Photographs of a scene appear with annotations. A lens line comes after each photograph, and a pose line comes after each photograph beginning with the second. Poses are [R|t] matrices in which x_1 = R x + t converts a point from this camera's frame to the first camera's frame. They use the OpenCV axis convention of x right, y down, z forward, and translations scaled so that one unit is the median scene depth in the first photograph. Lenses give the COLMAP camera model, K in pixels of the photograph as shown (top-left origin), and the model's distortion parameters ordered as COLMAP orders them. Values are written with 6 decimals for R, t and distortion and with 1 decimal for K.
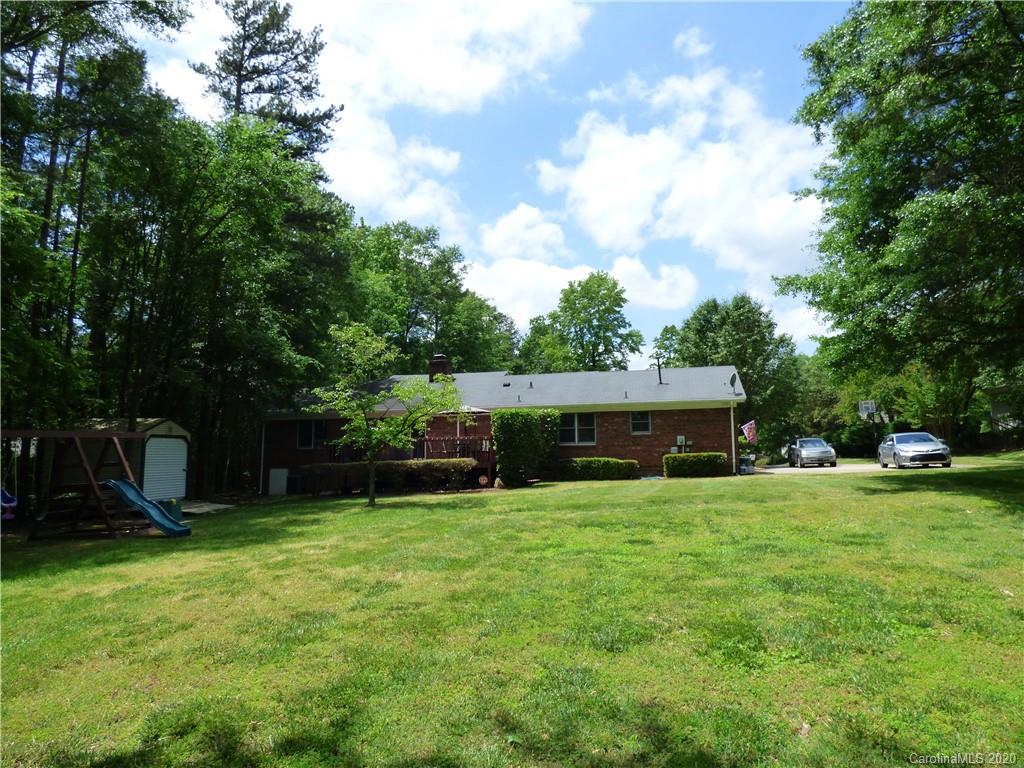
lens RADIAL K [[611.0, 0, 509.0], [0, 611.0, 382.8], [0, 0, 1]] dist [-0.017591, 0.016103]
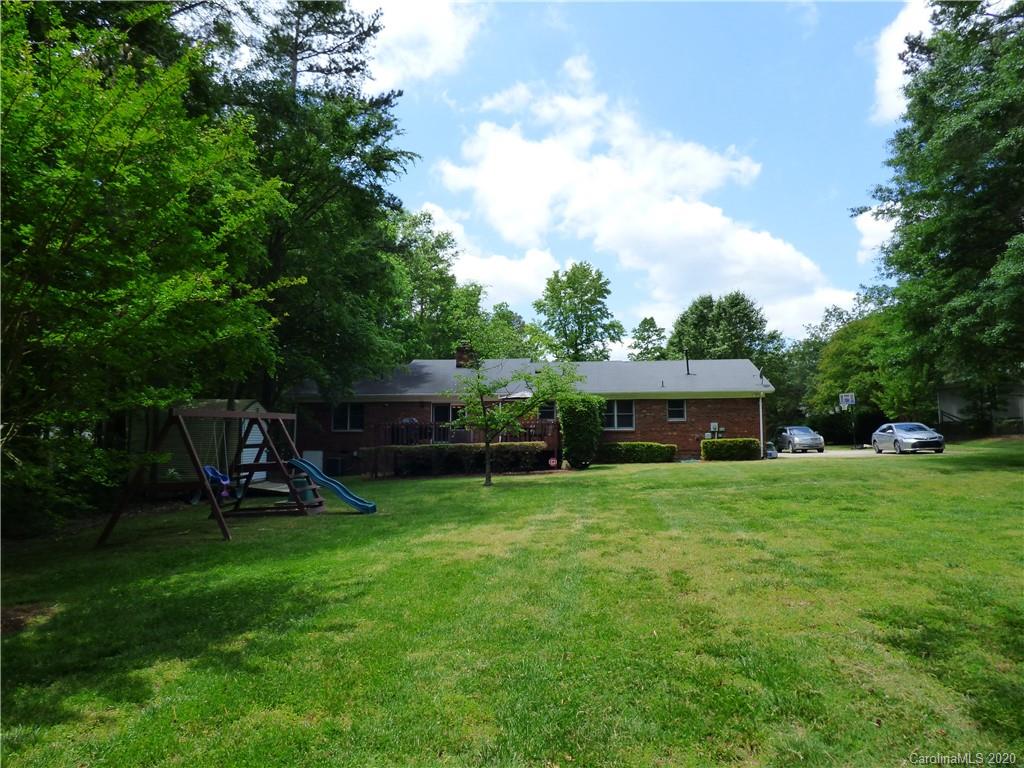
lens RADIAL K [[611.0, 0, 517.7], [0, 611.0, 385.0], [0, 0, 1]] dist [-0.017591, 0.016103]
pose [[0.992045, 0.020183, 0.124255, -0.162919], [-0.023705, 0.999356, 0.026934, -0.001365], [-0.123631, -0.029665, 0.991885, -0.030855]]
